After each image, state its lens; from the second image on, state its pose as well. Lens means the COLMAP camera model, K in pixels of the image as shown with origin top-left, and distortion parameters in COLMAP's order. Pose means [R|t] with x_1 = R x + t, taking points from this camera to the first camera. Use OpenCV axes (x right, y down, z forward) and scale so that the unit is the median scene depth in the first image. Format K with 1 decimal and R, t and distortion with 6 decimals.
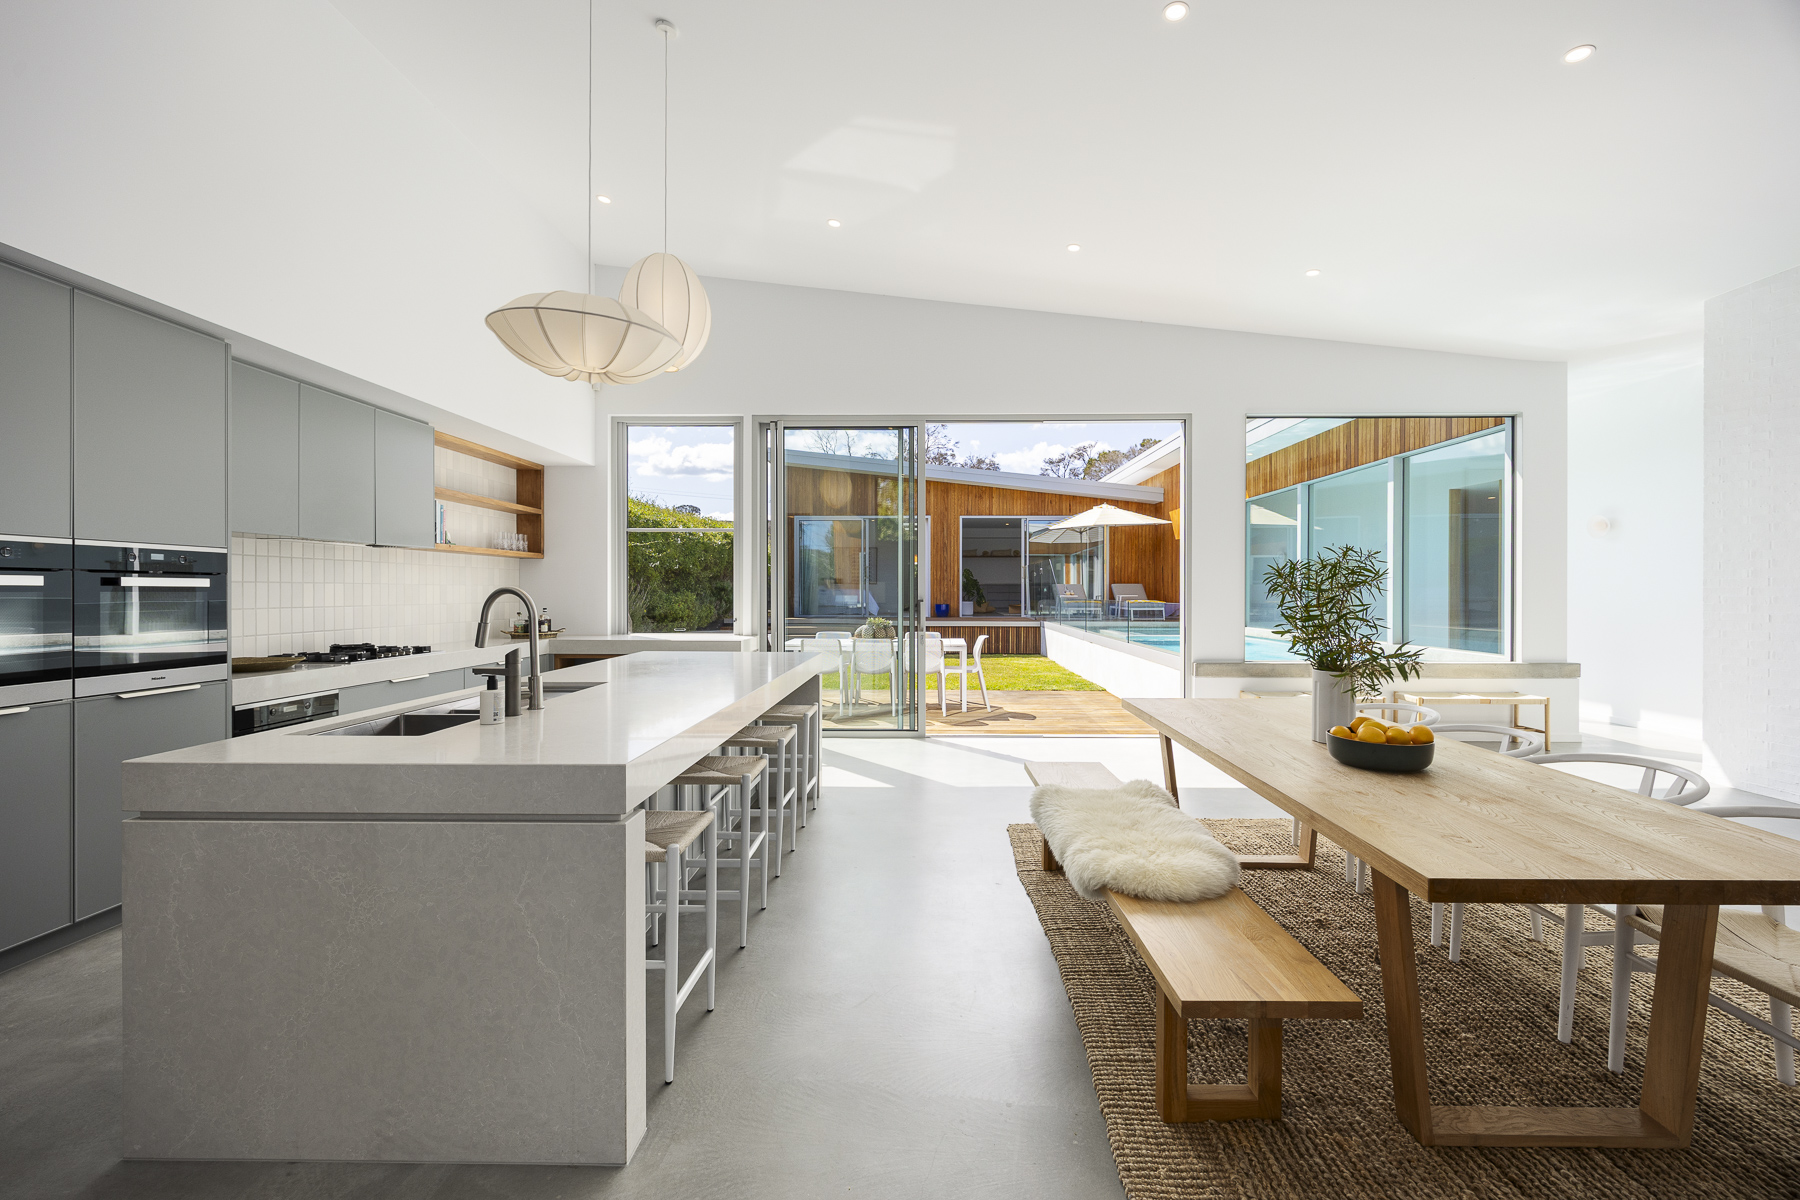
lens RADIAL K [[691.2, 0, 906.5], [0, 691.2, 596.7], [0, 0, 1]] dist [0.003909, 0.000104]
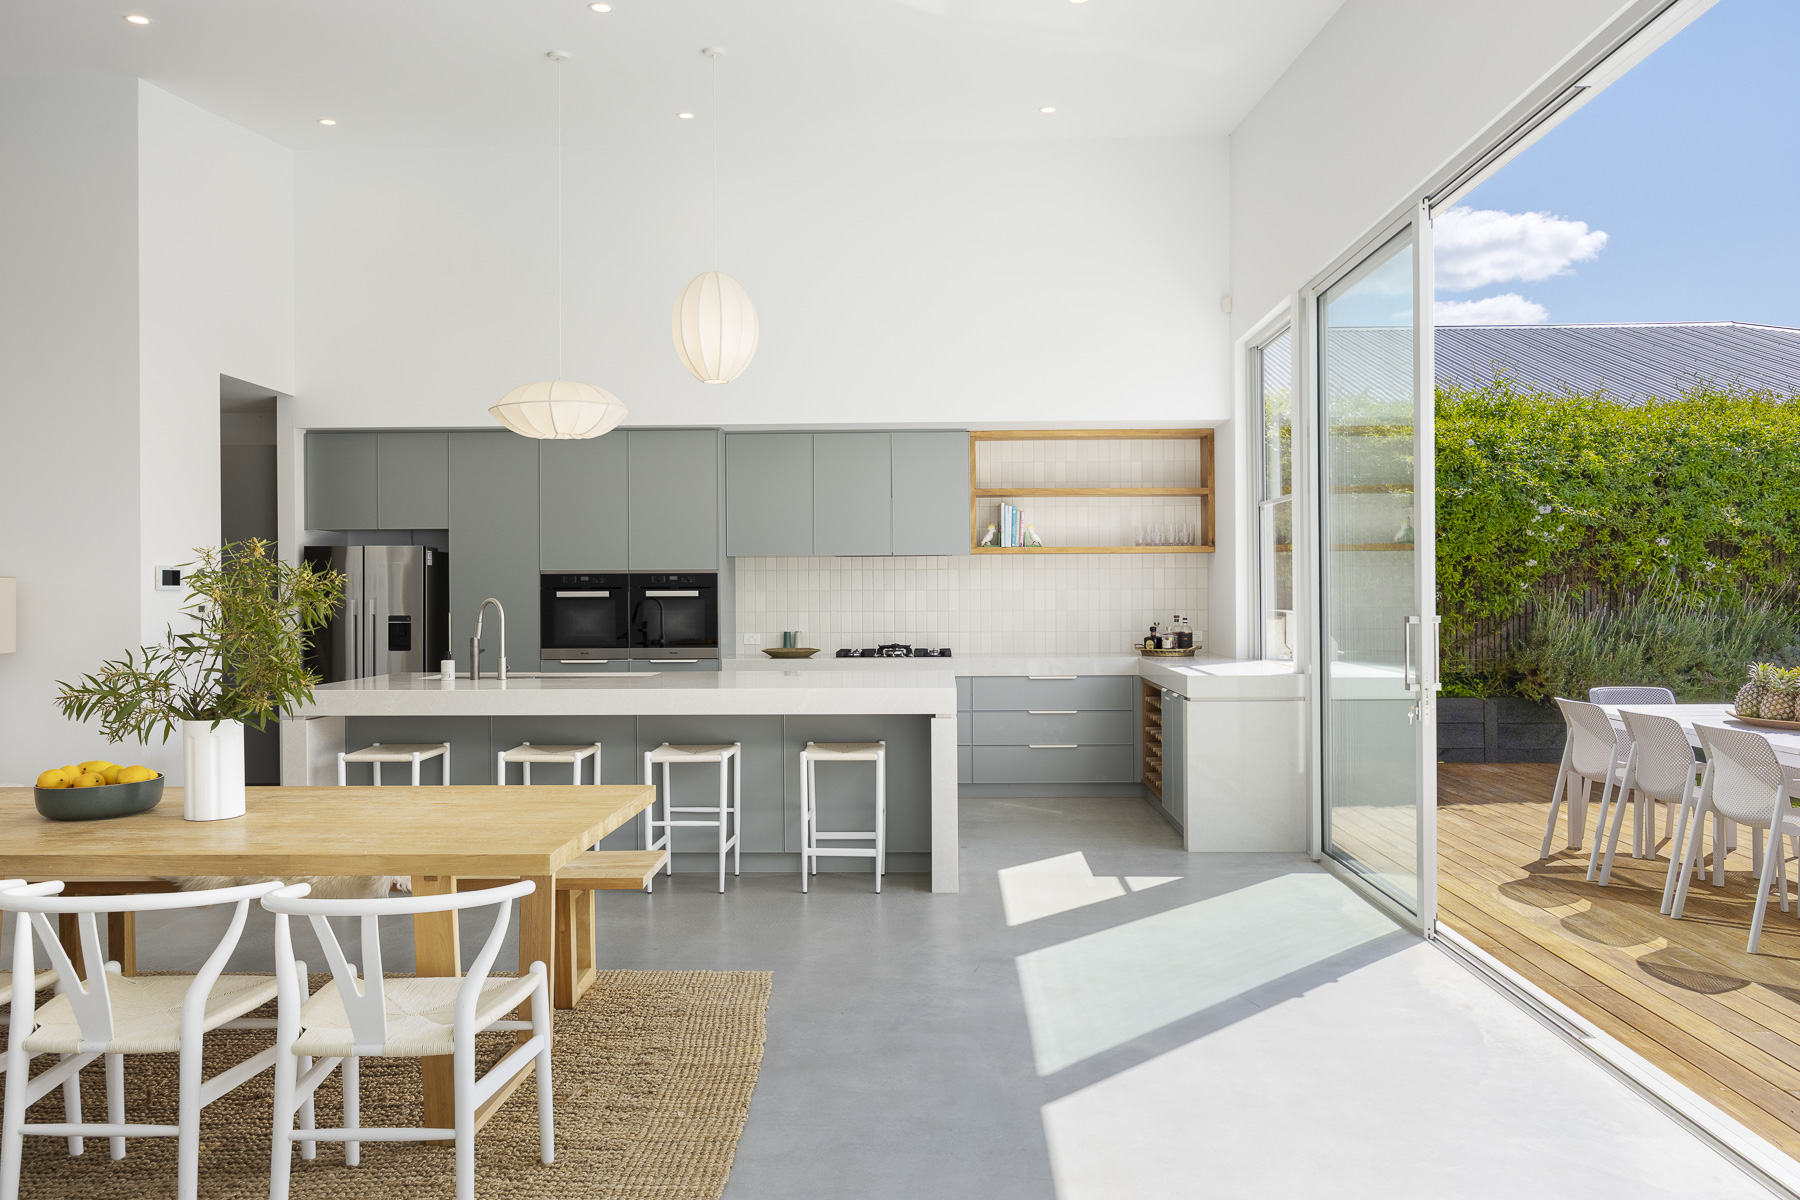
lens RADIAL K [[1173.7, 0, 914.0], [0, 1173.7, 590.0], [0, 0, 1]] dist [-0.025891, 0.009165]
pose [[0.001863, -0.001938, -0.999996, 0.258877], [-0.004401, 0.999988, -0.001947, -0.003745], [0.999989, 0.004405, 0.001854, 0.234500]]
